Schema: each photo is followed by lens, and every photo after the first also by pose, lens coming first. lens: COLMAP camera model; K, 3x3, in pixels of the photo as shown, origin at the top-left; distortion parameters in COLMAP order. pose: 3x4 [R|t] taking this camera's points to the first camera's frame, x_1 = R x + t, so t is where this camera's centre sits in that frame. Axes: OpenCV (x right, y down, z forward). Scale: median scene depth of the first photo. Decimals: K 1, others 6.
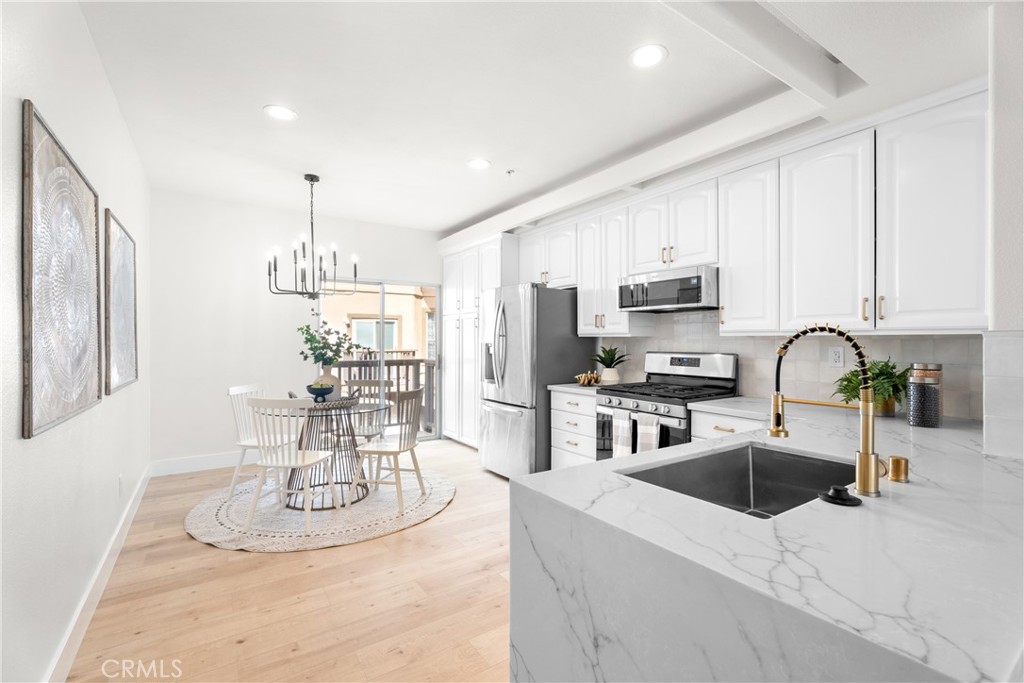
lens RADIAL K [[453.2, 0, 512.0], [0, 453.2, 341.5], [0, 0, 1]] dist [0.000283, 0.000553]
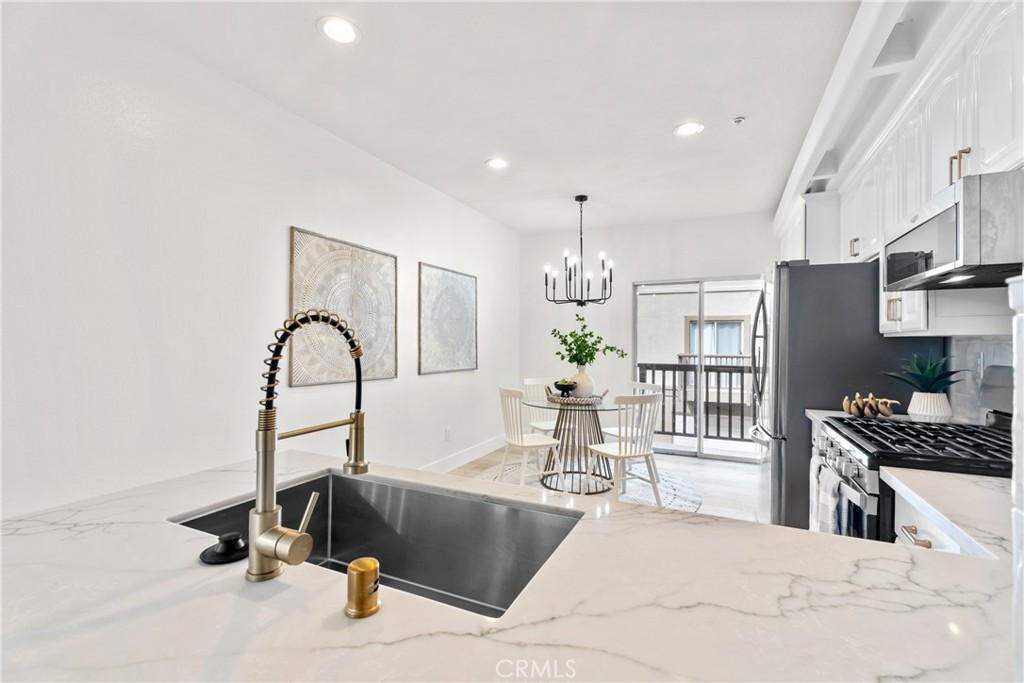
lens RADIAL K [[449.7, 0, 512.2], [0, 449.7, 350.4], [0, 0, 1]] dist [-0.003253, -0.000345]
pose [[0.510465, 0.015395, -0.859761, 0.481047], [-0.007356, 0.999881, 0.013536, 0.003010], [0.859867, -0.000586, 0.510518, 0.314446]]
